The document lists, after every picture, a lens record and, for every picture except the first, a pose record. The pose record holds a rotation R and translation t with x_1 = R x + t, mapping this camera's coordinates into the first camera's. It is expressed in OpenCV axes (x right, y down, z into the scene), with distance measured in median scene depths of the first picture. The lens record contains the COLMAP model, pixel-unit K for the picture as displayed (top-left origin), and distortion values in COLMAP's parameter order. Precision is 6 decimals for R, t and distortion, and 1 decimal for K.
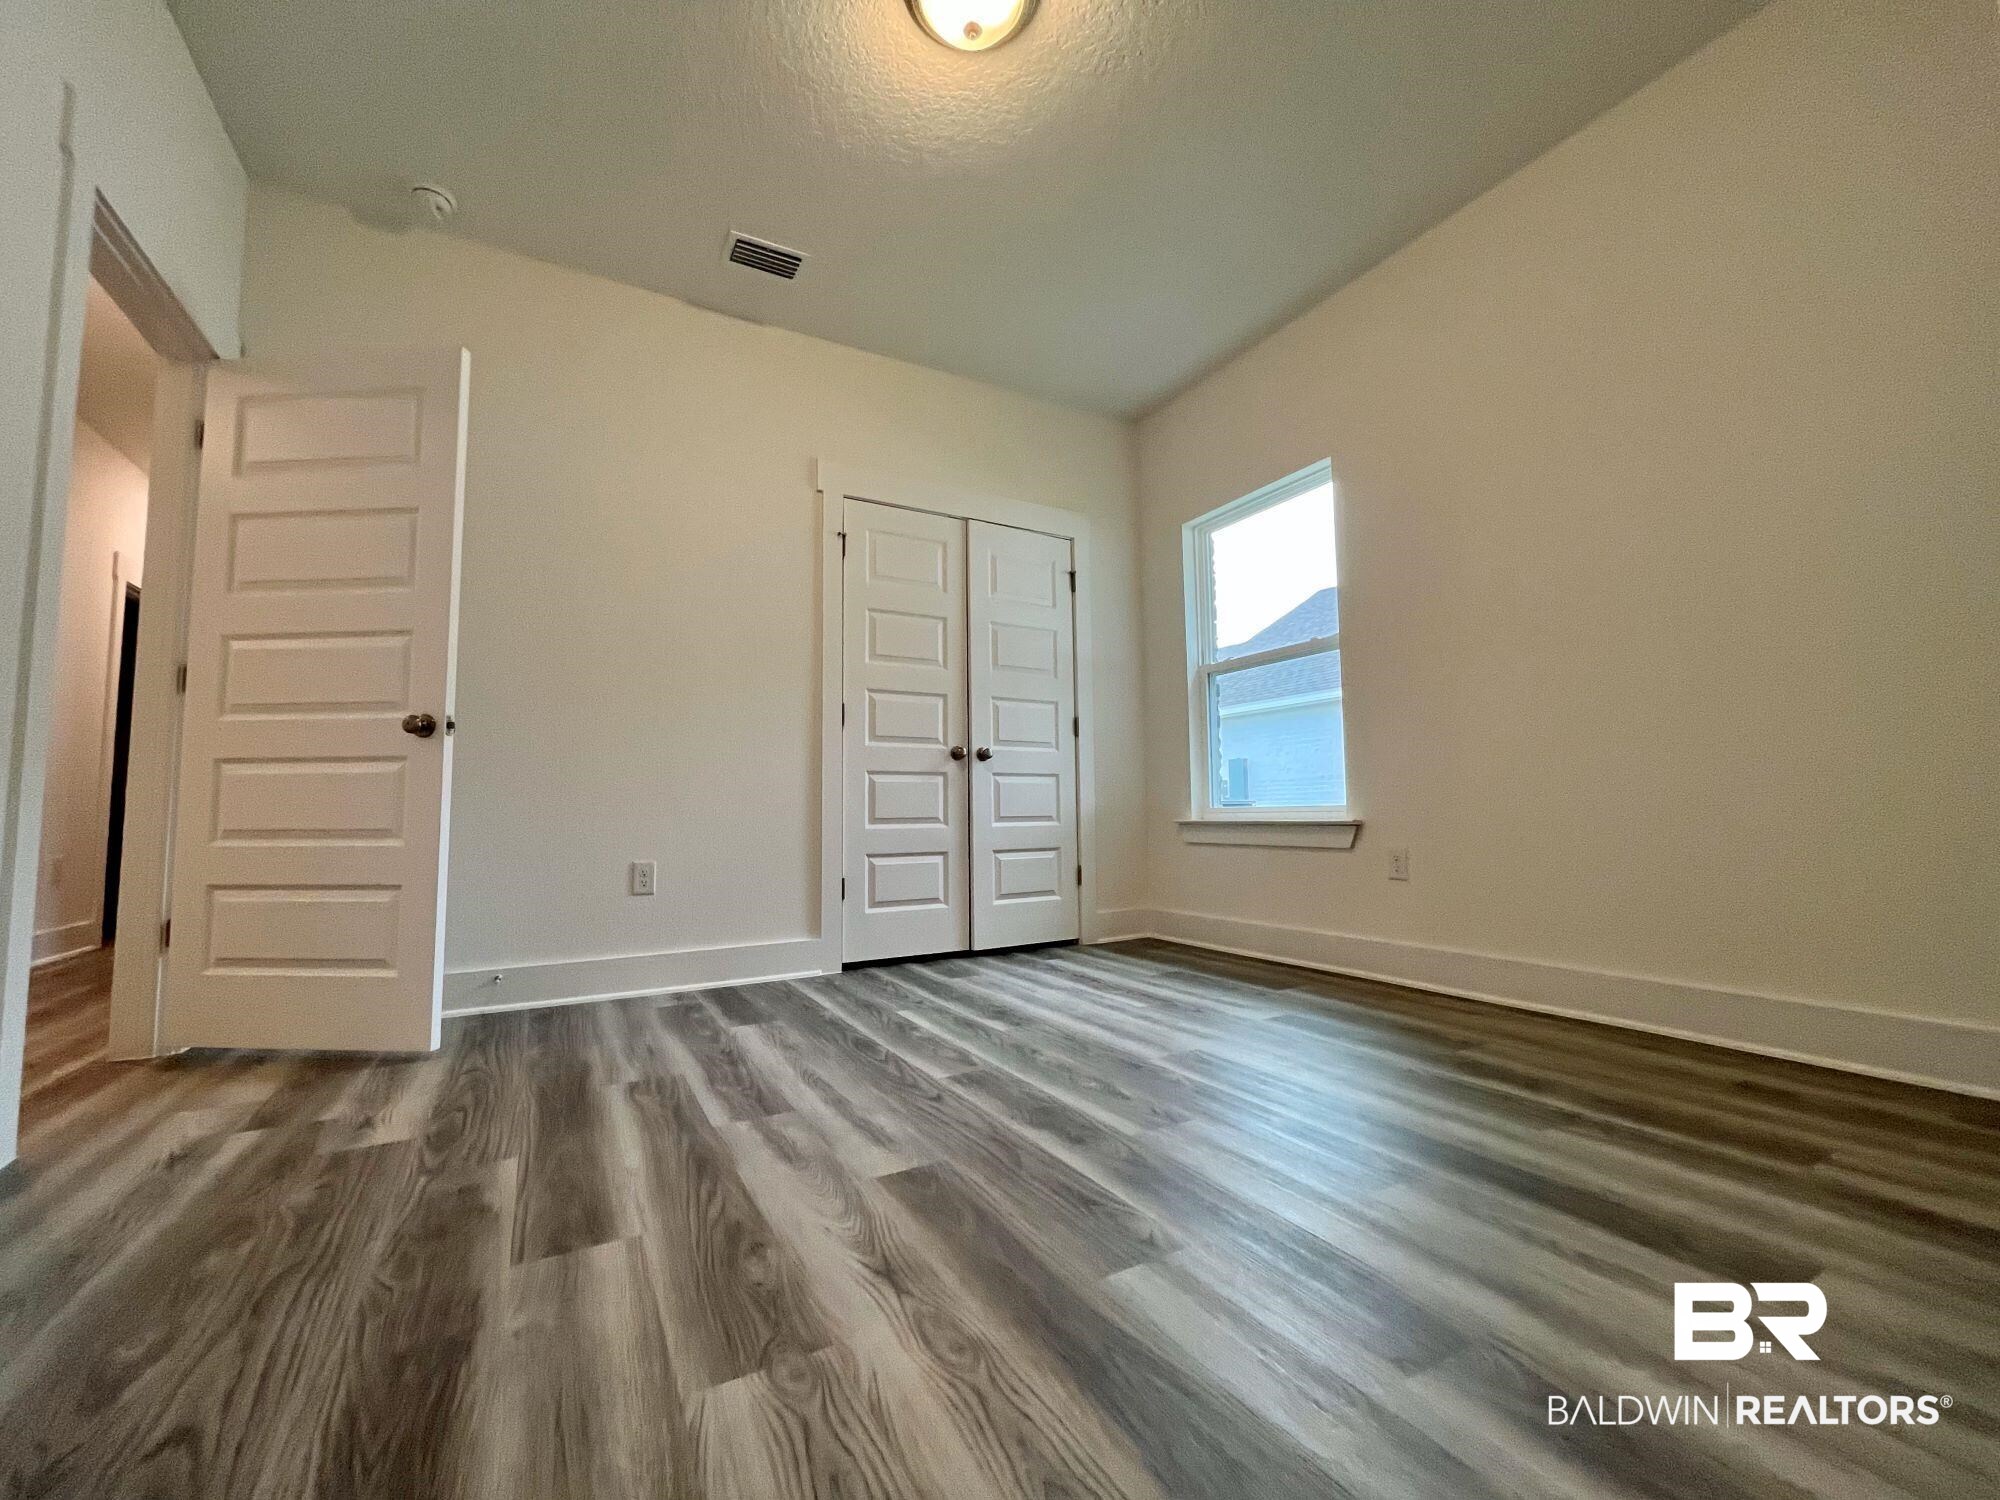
lens RADIAL K [[810.0, 0, 989.3], [0, 810.0, 747.2], [0, 0, 1]] dist [-0.000579, 0.000510]
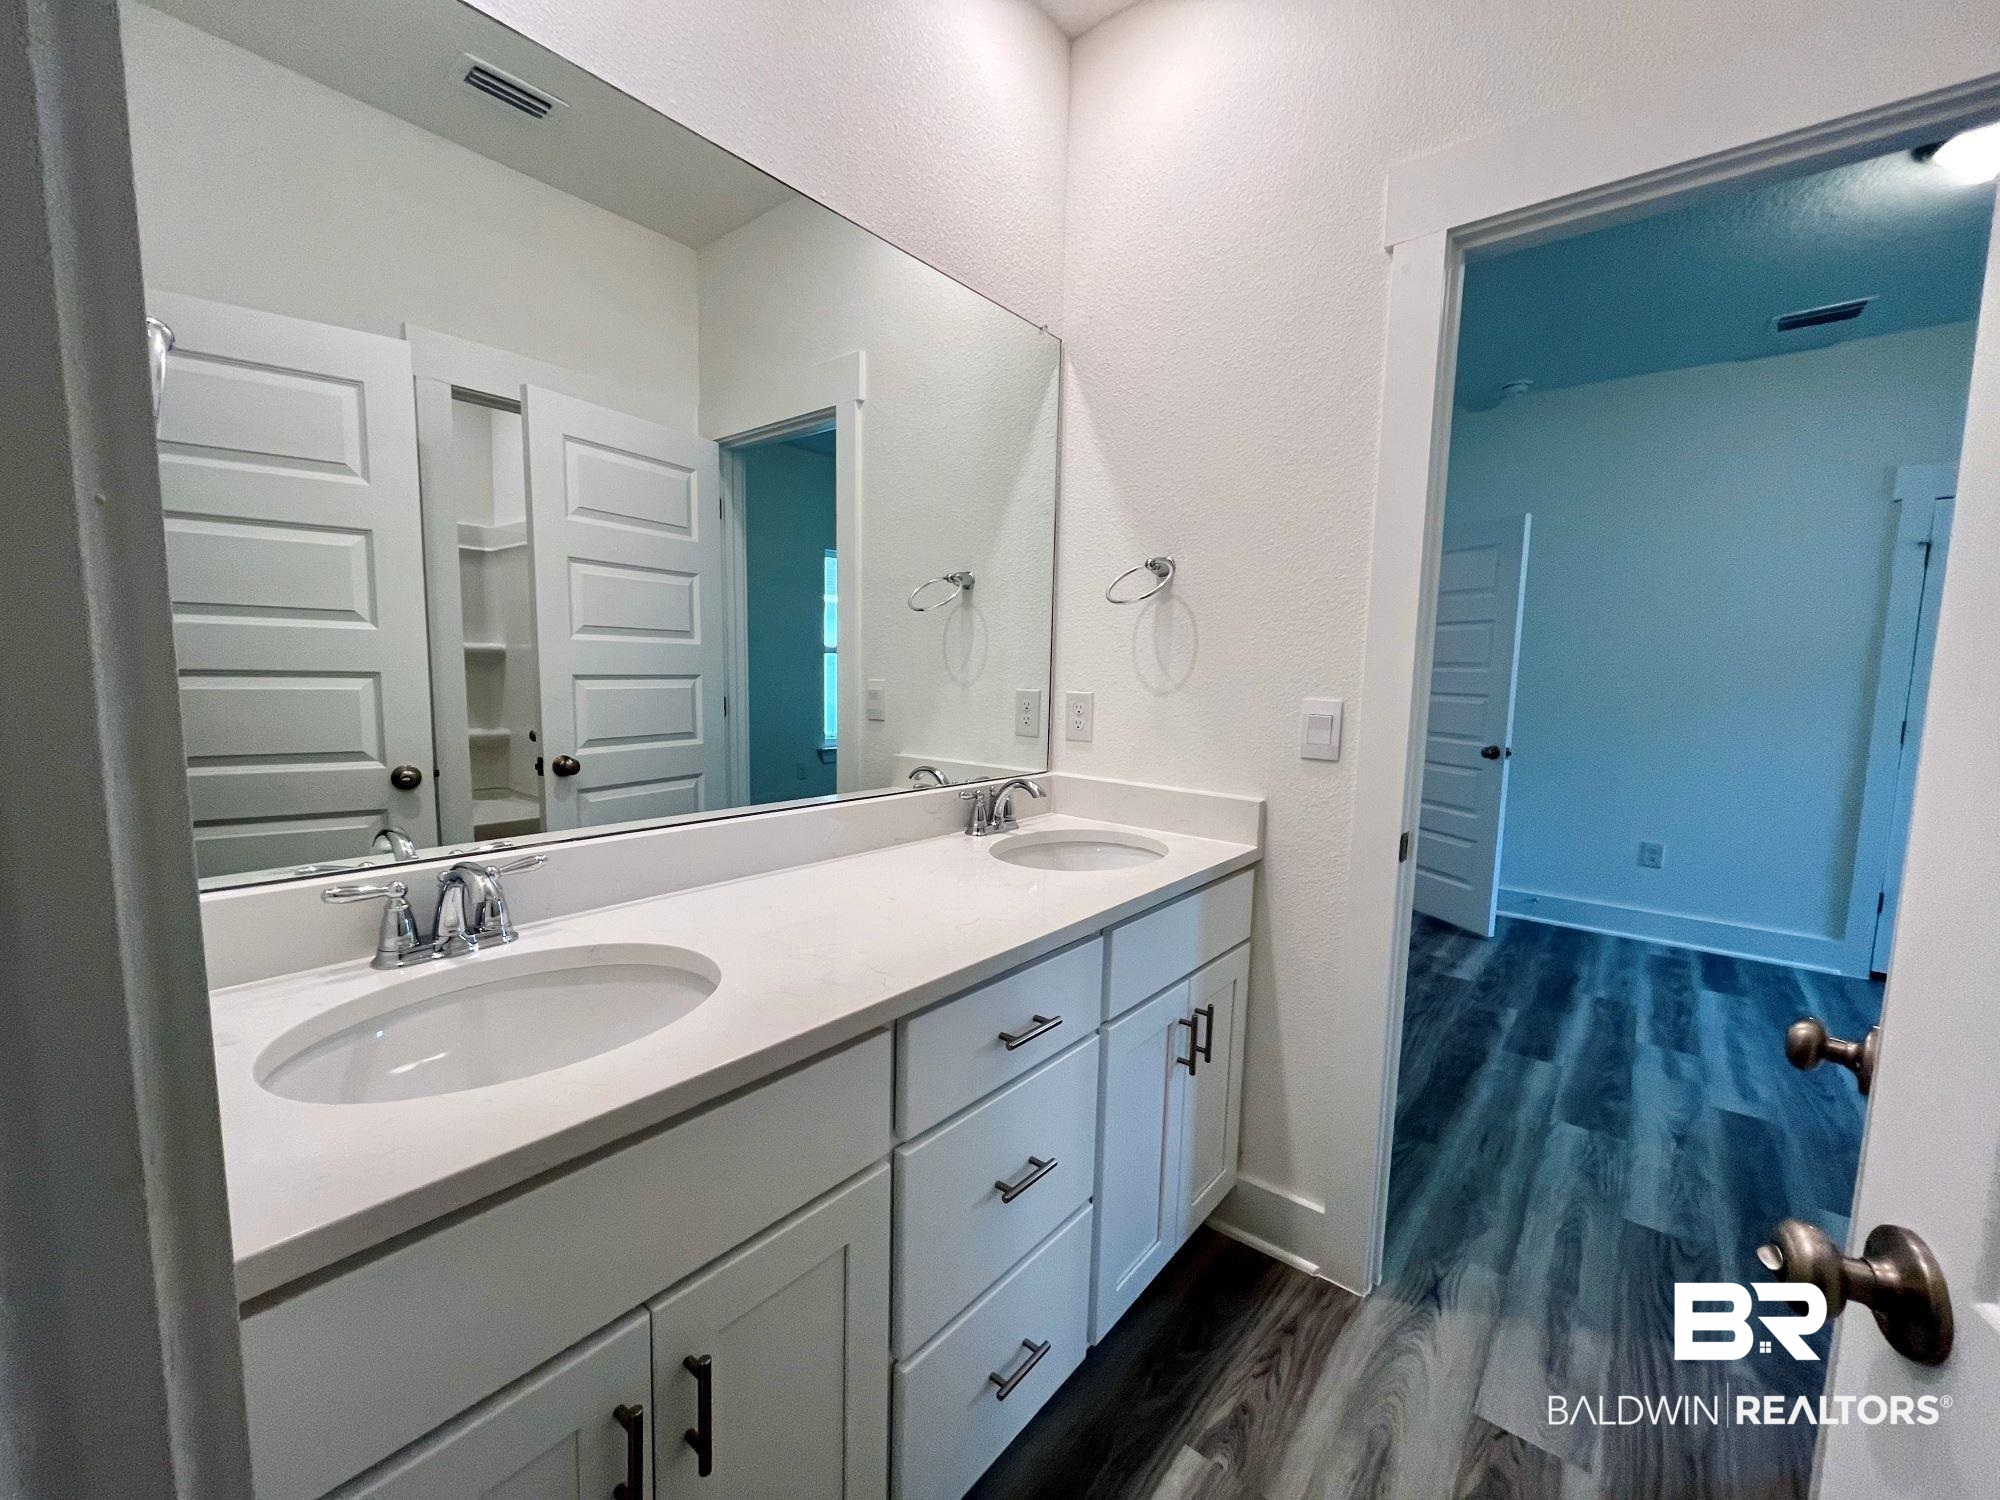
lens RADIAL K [[810.0, 0, 1002.5], [0, 810.0, 754.0], [0, 0, 1]] dist [-0.000579, 0.000510]
pose [[0.379678, 0.119874, -0.917320, 0.589061], [0.048021, 0.987679, 0.148944, -0.404734], [0.923872, -0.100601, 0.369243, -0.724021]]
